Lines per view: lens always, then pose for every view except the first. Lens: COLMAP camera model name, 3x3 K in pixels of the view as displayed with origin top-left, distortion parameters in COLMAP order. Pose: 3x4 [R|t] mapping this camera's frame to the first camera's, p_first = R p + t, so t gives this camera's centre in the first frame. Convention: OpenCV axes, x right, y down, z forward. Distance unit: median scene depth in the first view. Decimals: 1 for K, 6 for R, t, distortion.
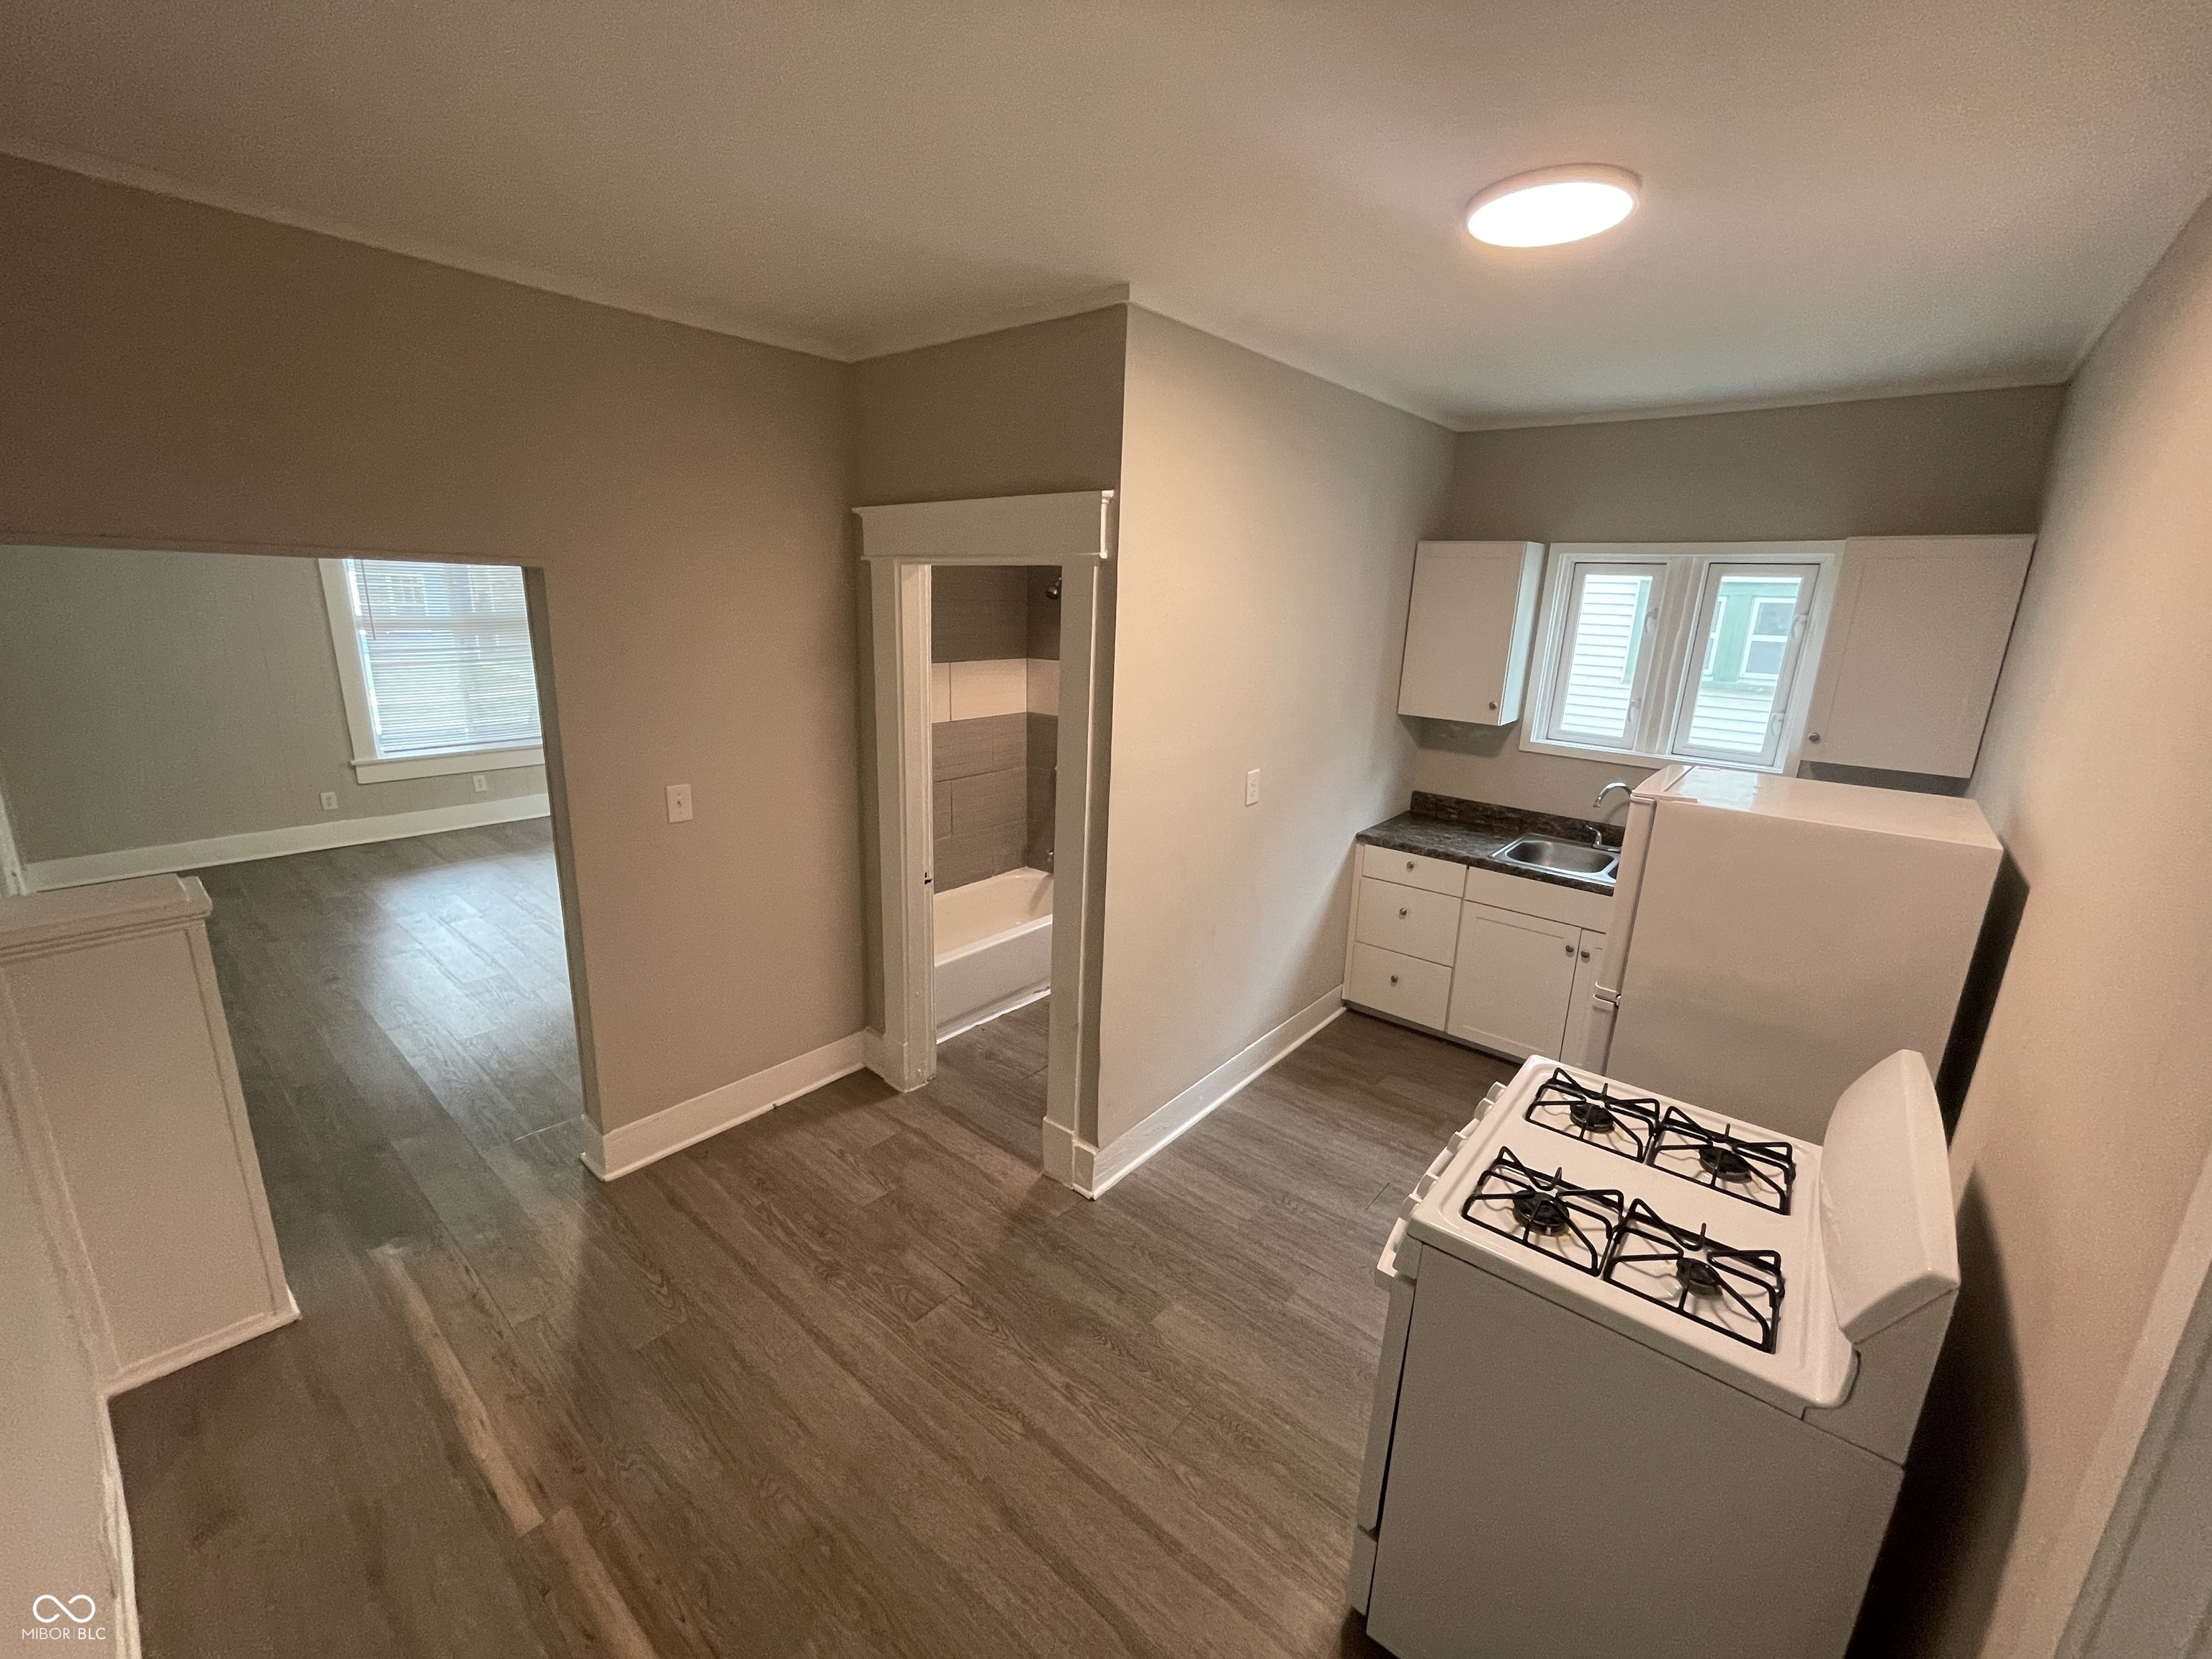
lens RADIAL K [[903.1, 0, 1100.1], [0, 903.1, 820.8], [0, 0, 1]] dist [-0.001360, -0.000201]
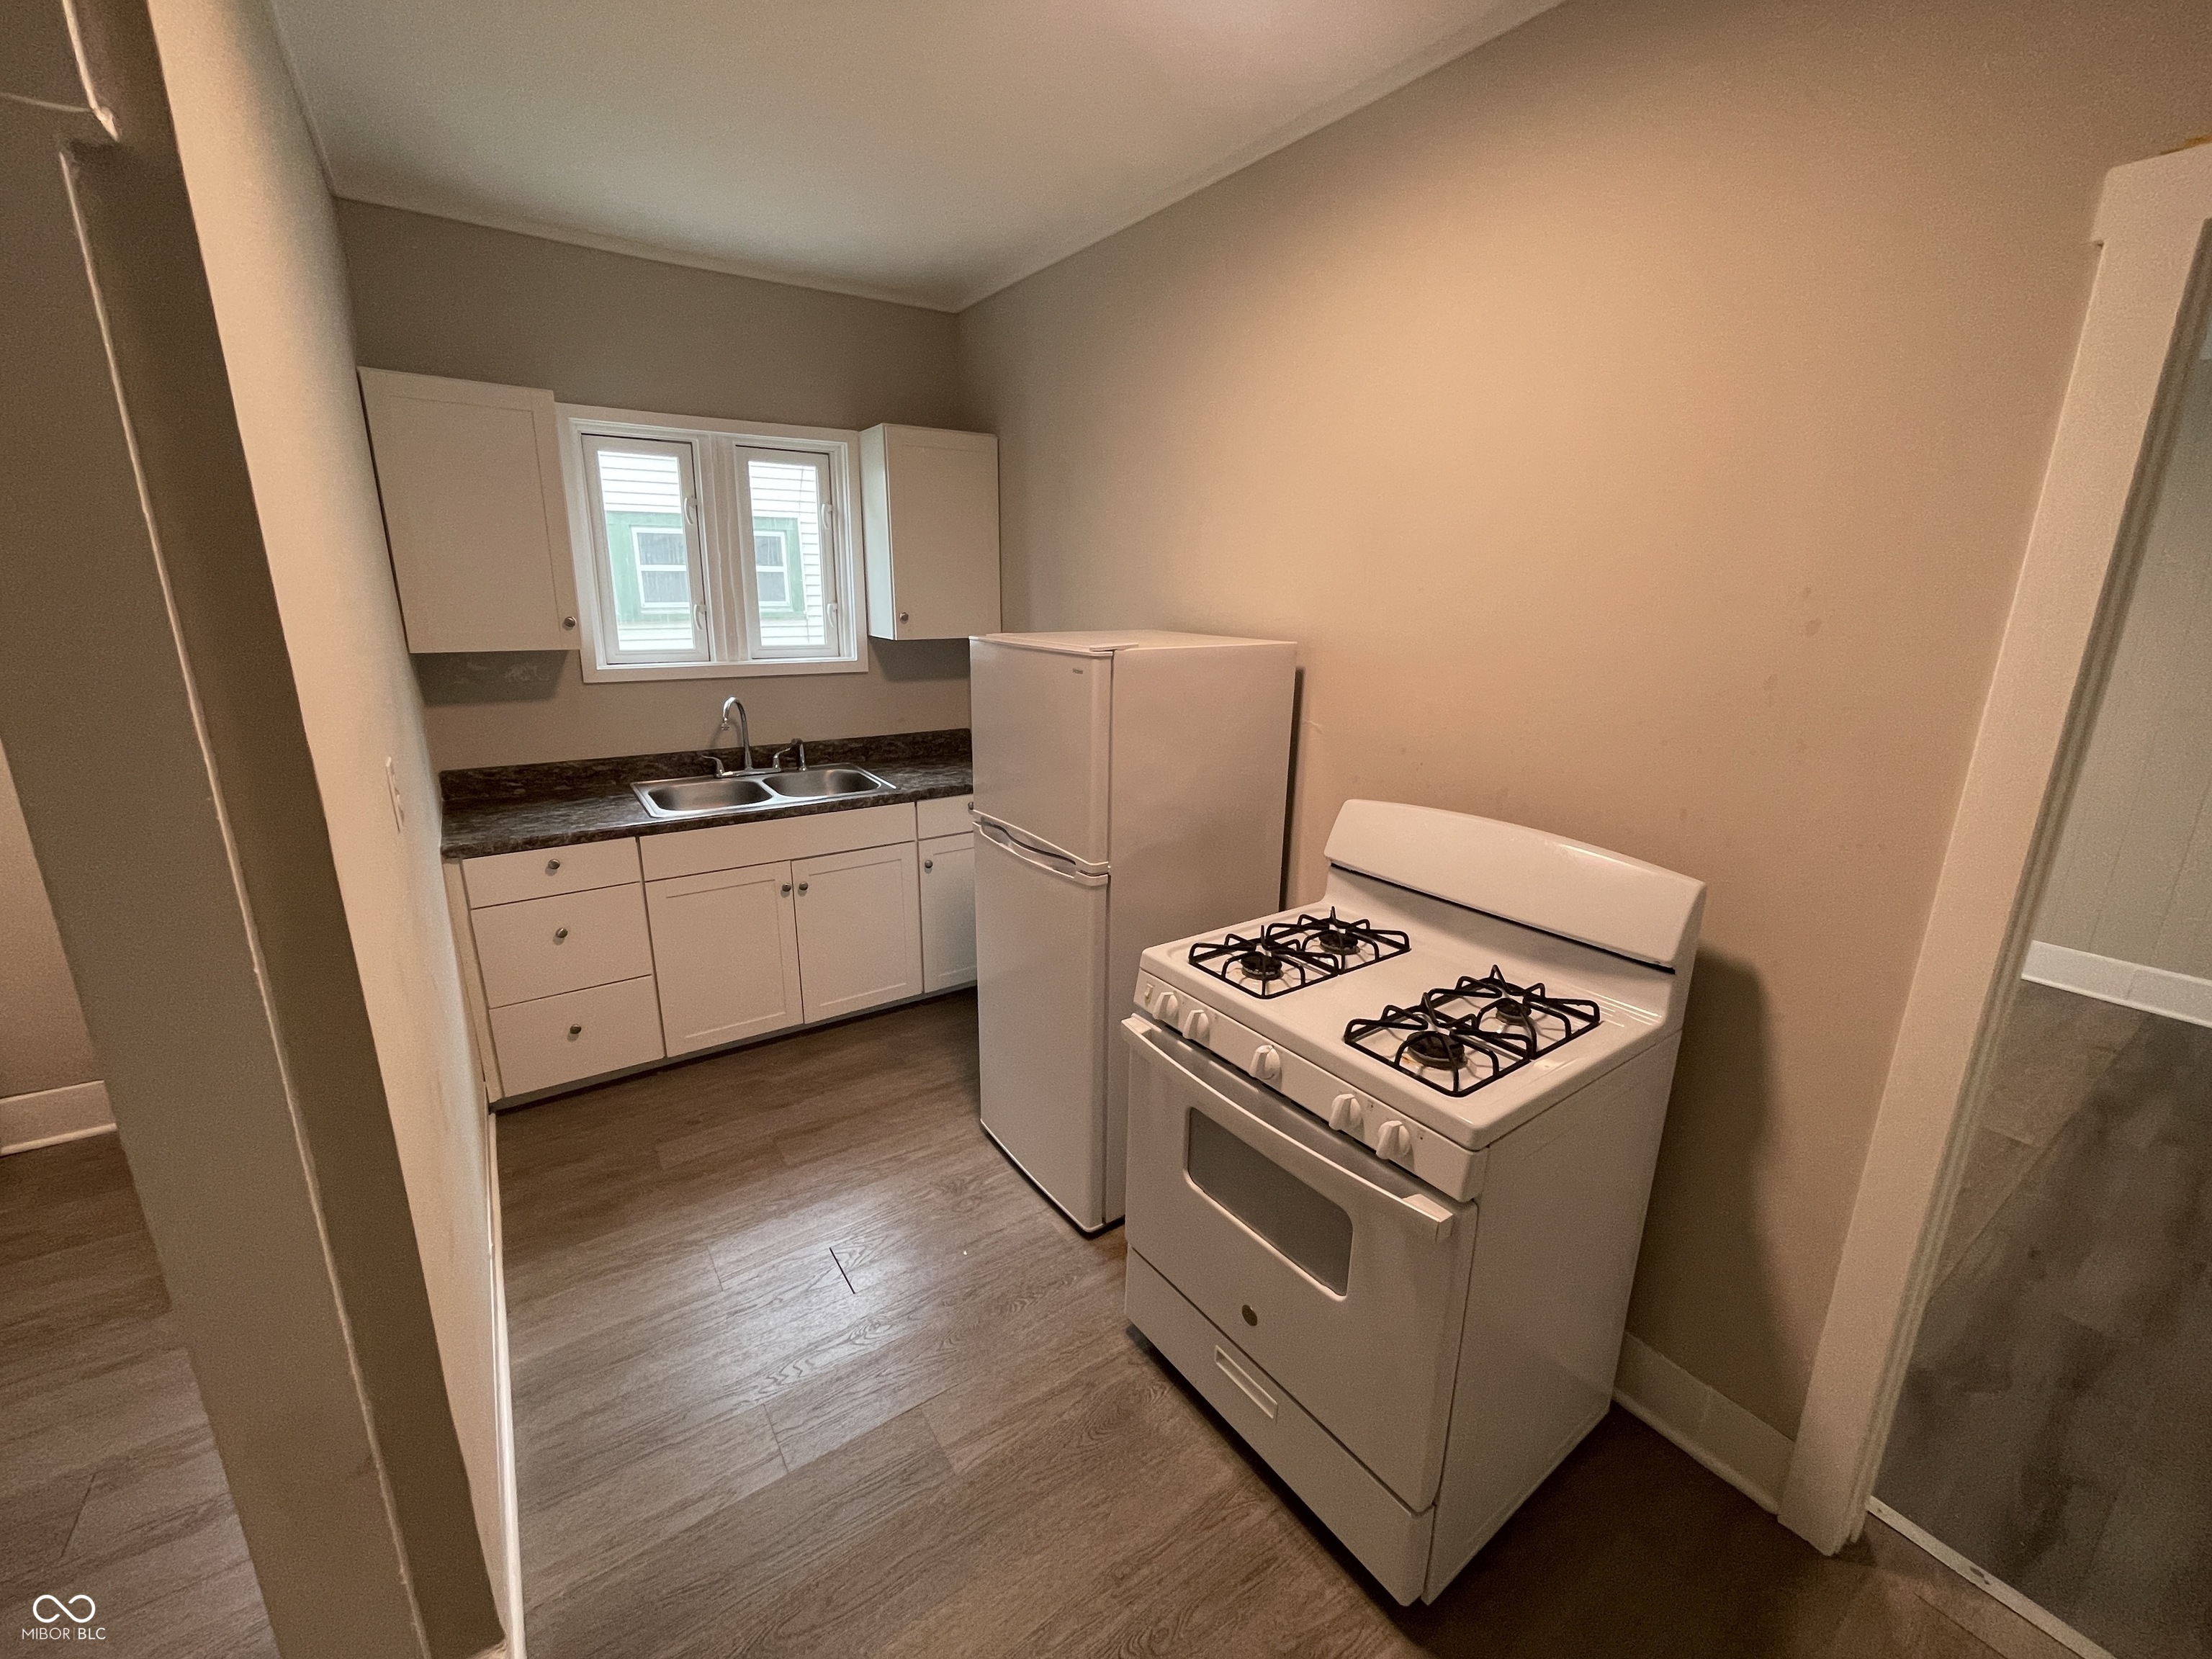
lens RADIAL K [[903.1, 0, 1100.1], [0, 903.1, 820.8], [0, 0, 1]] dist [-0.001360, -0.000201]
pose [[0.269978, -0.277500, 0.922012, -0.205540], [0.236773, 0.947300, 0.215781, -0.039619], [-0.933301, 0.160052, 0.321454, 0.486754]]
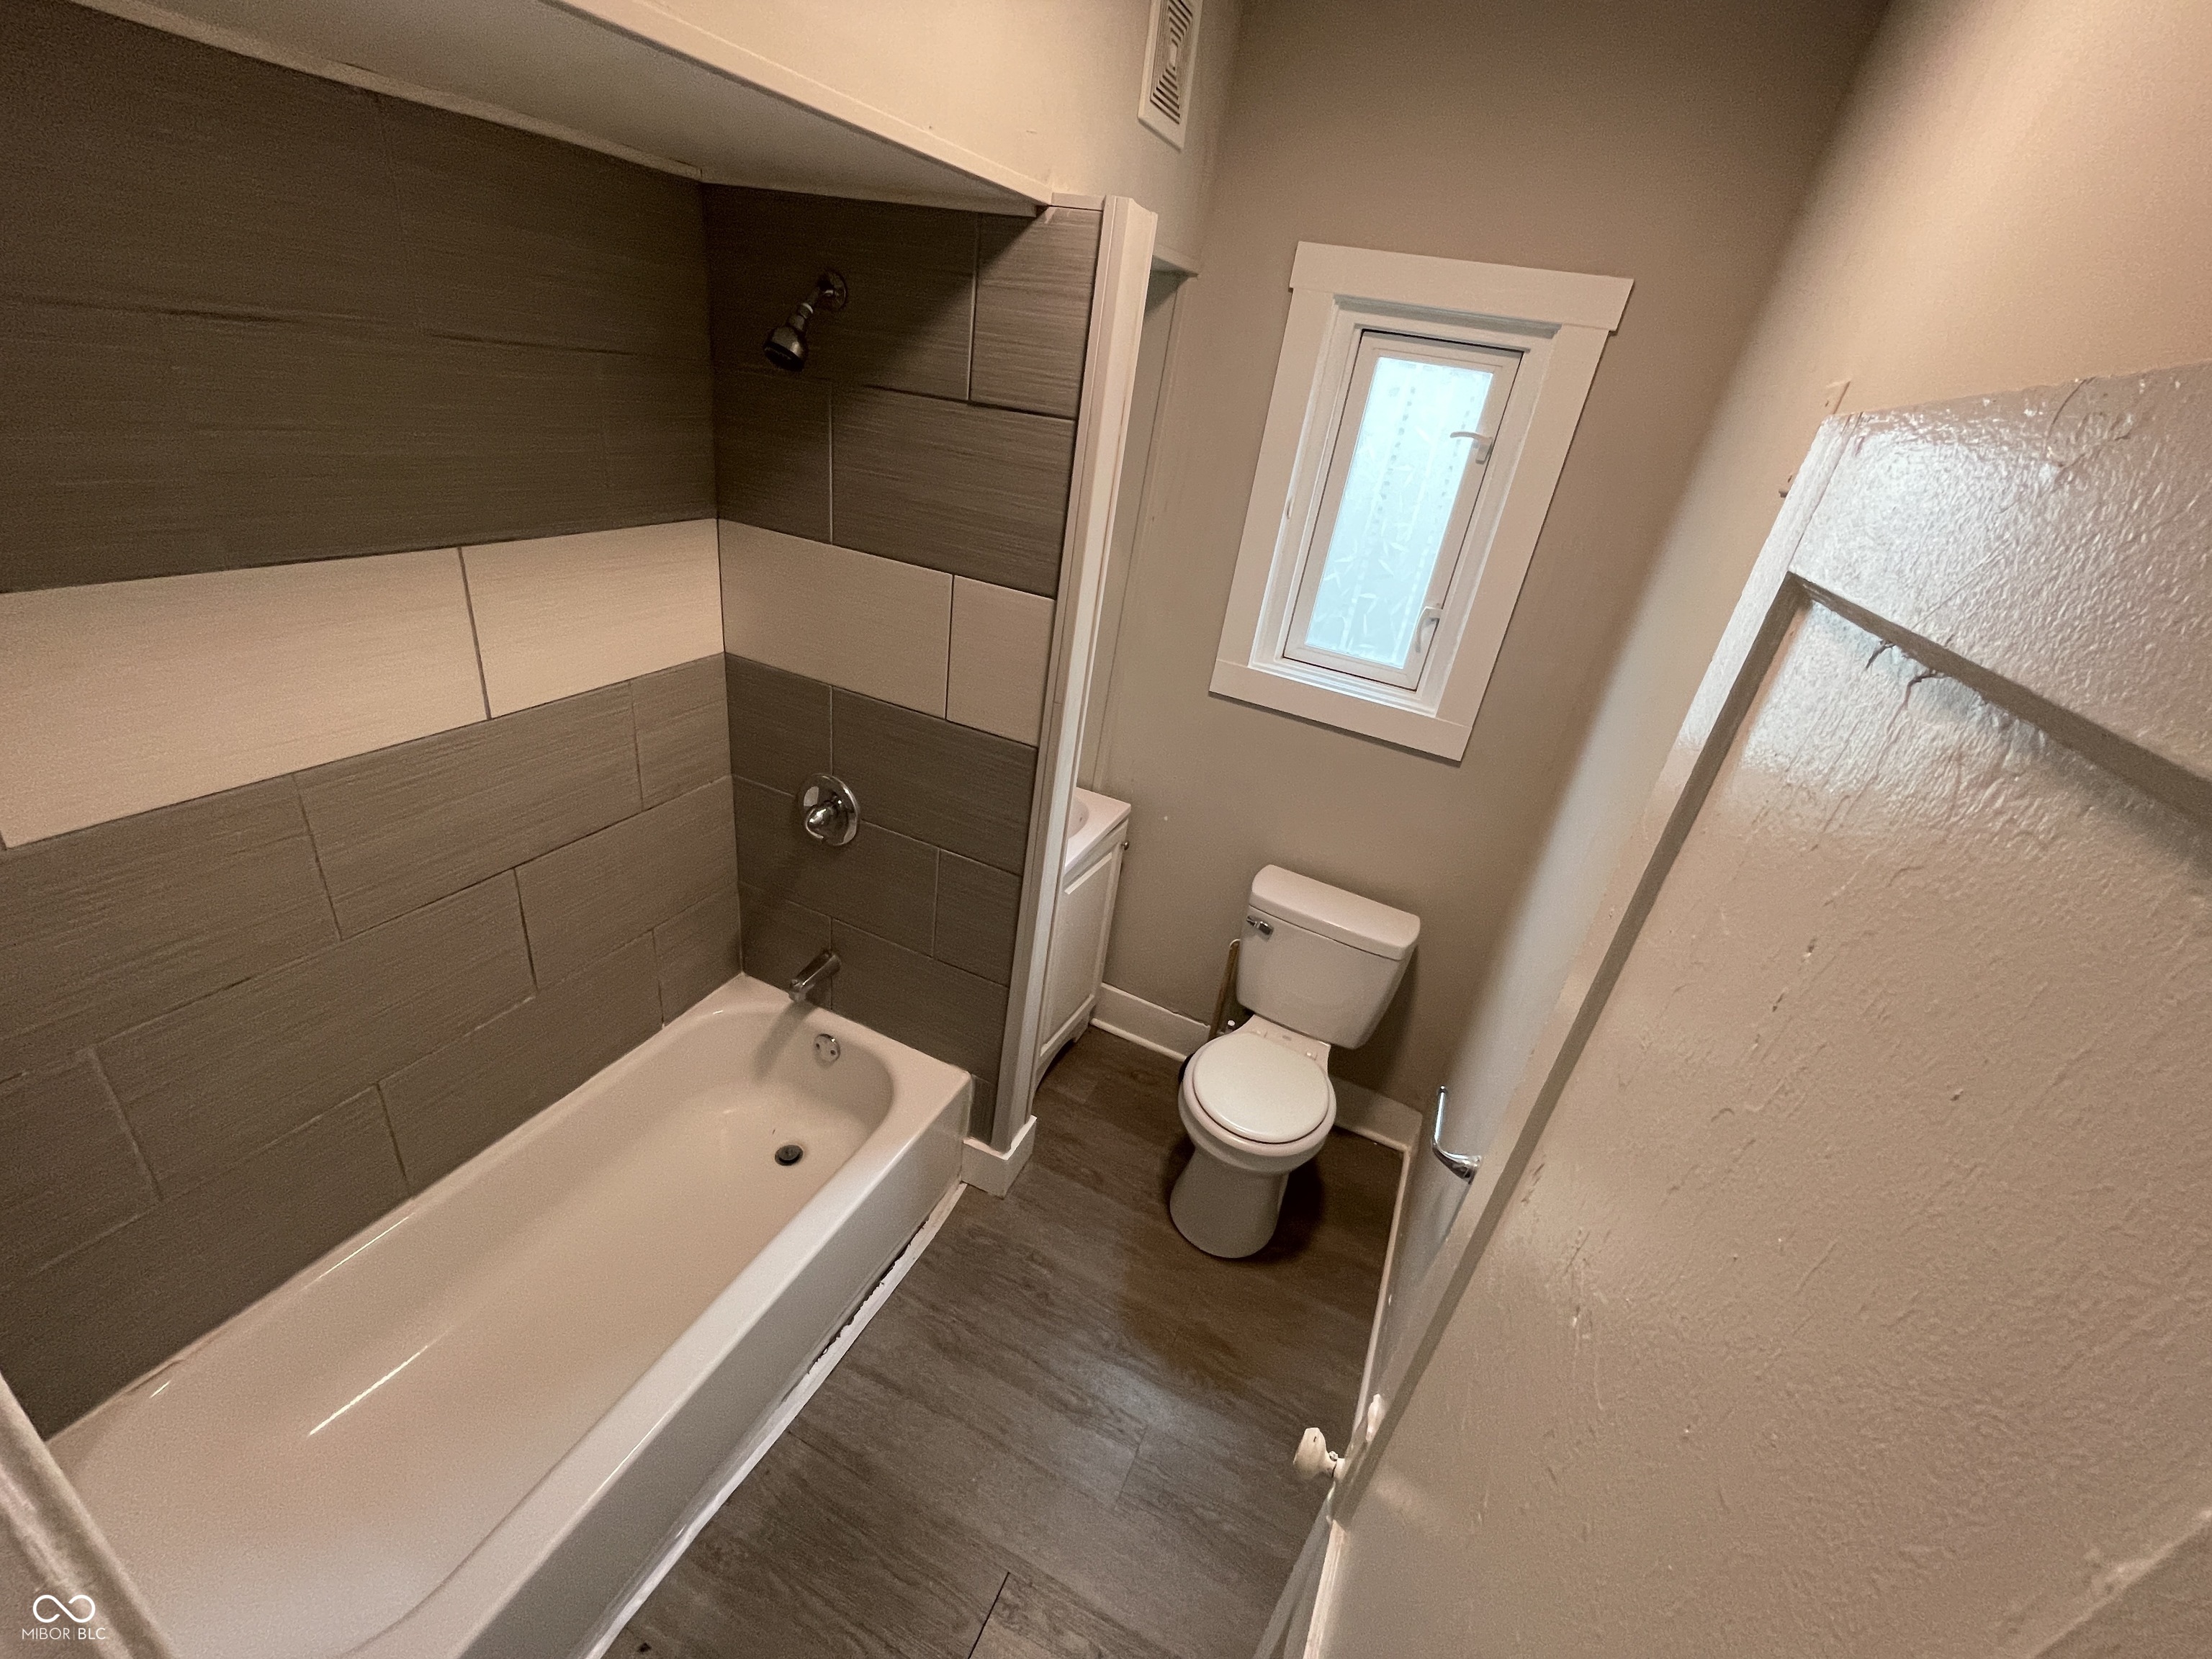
lens RADIAL K [[903.1, 0, 1100.1], [0, 903.1, 820.8], [0, 0, 1]] dist [-0.001360, -0.000201]
pose [[0.955746, -0.031226, 0.292532, -0.065310], [-0.038763, 0.972315, 0.230435, -0.238096], [-0.291629, -0.231577, 0.928076, 0.890057]]
